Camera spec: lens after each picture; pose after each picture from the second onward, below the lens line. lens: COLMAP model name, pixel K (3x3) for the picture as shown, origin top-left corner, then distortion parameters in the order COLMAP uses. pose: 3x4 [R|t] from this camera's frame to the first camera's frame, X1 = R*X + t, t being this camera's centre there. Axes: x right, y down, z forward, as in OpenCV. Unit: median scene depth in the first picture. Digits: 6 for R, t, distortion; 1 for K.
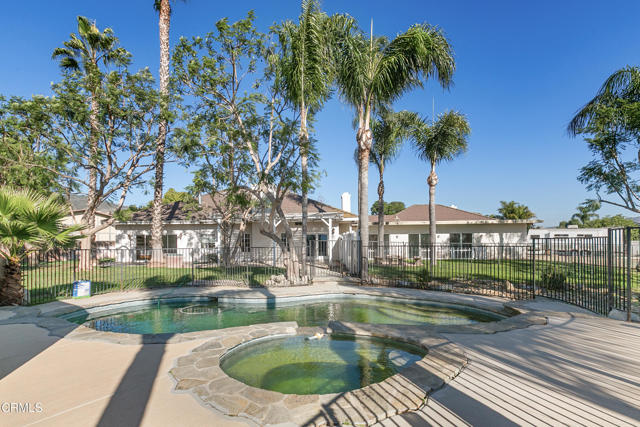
lens RADIAL K [[298.3, 0, 324.1], [0, 298.3, 242.9], [0, 0, 1]] dist [0.001309, 0.000254]
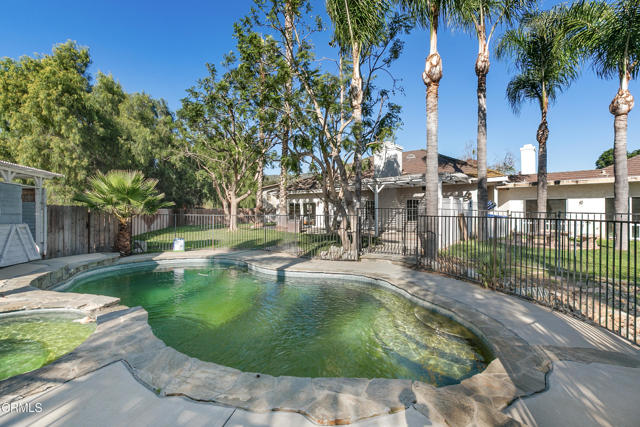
lens RADIAL K [[302.8, 0, 282.4], [0, 302.8, 211.9], [0, 0, 1]] dist [-0.001503, -0.000691]
pose [[0.793993, 0.010350, -0.607839, 0.140391], [-0.007468, 0.999946, 0.007271, -0.000981], [0.607882, -0.001233, 0.794027, 0.093400]]
